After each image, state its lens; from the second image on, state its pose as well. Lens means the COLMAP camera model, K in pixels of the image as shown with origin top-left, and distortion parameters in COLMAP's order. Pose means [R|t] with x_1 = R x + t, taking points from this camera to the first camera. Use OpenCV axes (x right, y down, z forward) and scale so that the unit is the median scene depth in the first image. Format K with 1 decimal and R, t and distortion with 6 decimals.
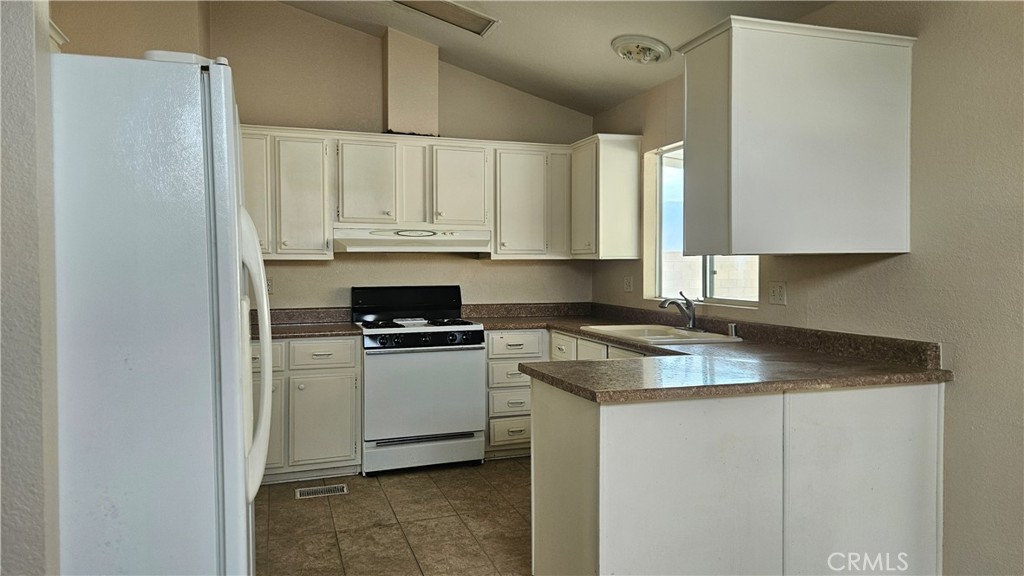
lens RADIAL K [[679.1, 0, 511.9], [0, 679.1, 290.6], [0, 0, 1]] dist [0.050929, -0.001268]
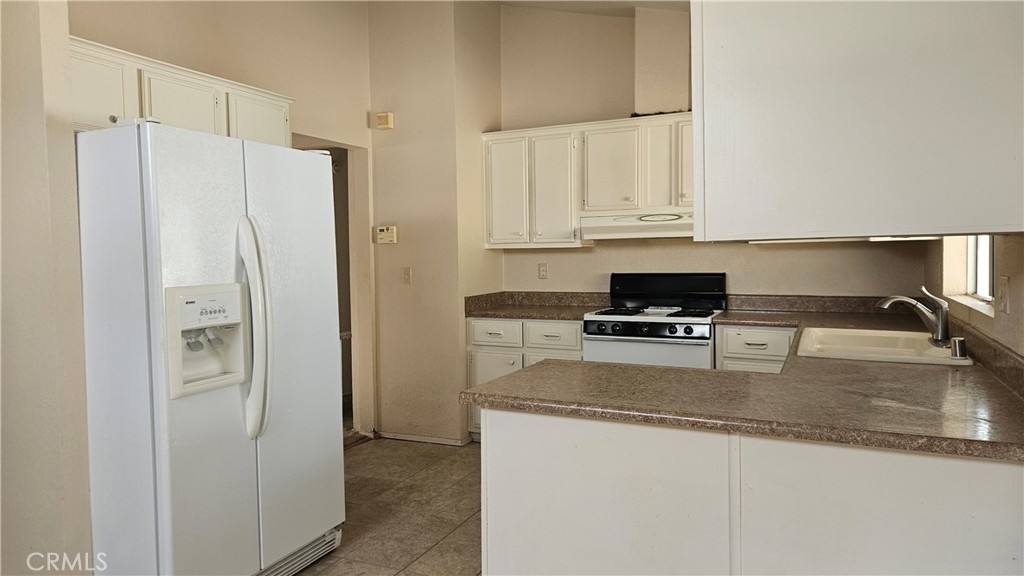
lens RADIAL K [[679.1, 0, 510.5], [0, 679.1, 285.0], [0, 0, 1]] dist [0.050929, -0.001268]
pose [[0.712258, 0.027222, -0.701390, 0.383823], [-0.013945, 0.999599, 0.024635, -0.010835], [0.701779, -0.007765, 0.712352, 0.174302]]
